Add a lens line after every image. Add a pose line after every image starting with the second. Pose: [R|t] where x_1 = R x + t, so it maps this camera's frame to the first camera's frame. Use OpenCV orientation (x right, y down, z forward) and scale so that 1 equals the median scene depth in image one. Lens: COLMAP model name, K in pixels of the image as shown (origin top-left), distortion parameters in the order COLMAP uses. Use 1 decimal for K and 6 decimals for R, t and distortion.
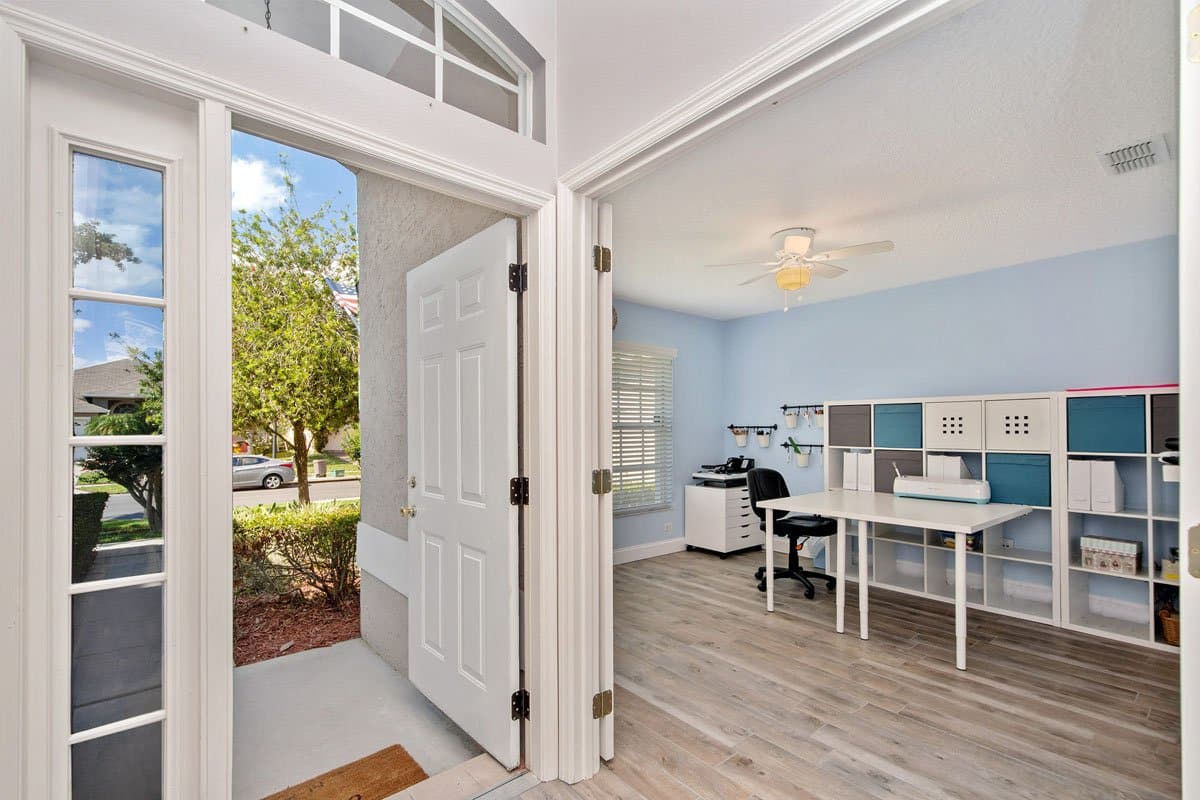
lens RADIAL K [[536.9, 0, 598.6], [0, 536.9, 432.5], [0, 0, 1]] dist [0.028114, -0.007658]
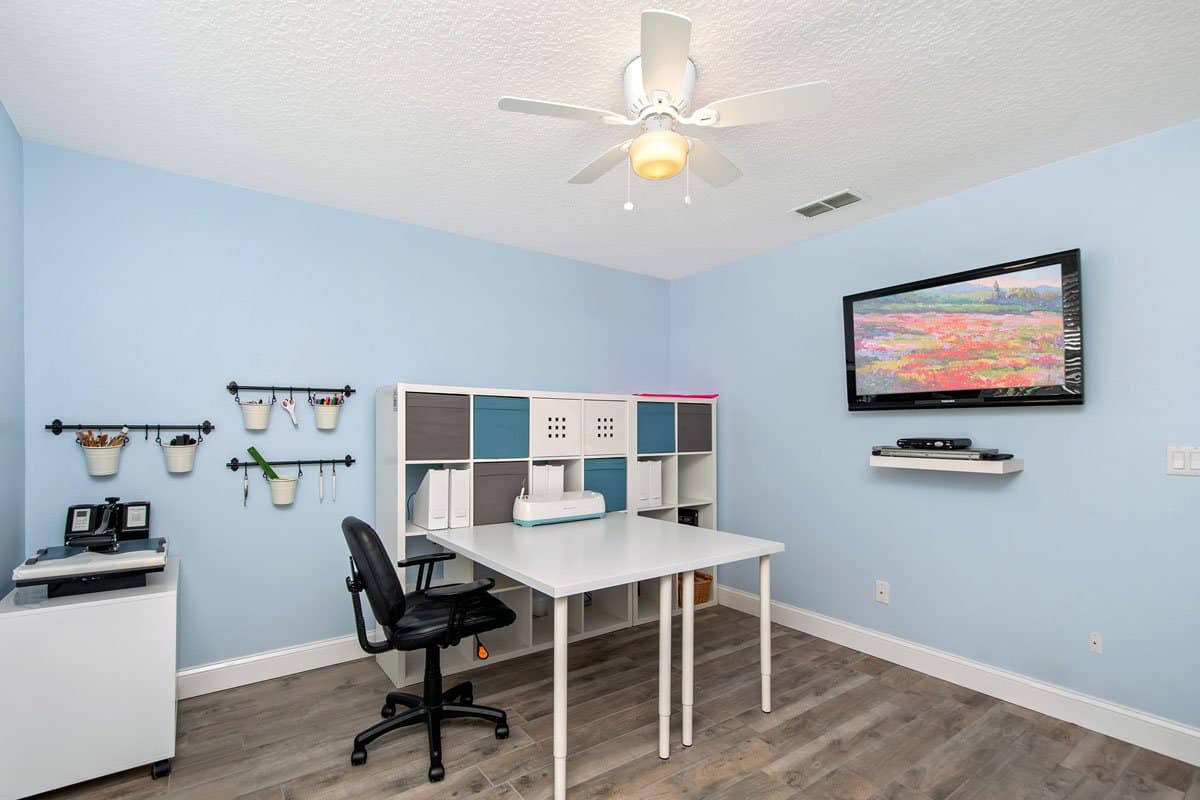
lens RADIAL K [[548.3, 0, 615.3], [0, 548.3, 427.4], [0, 0, 1]] dist [0.000542, -0.000055]
pose [[0.090606, 0.008513, 0.995850, -0.171045], [0.006868, 0.999934, -0.009173, -0.005236], [-0.995863, 0.007671, 0.090541, 0.897018]]
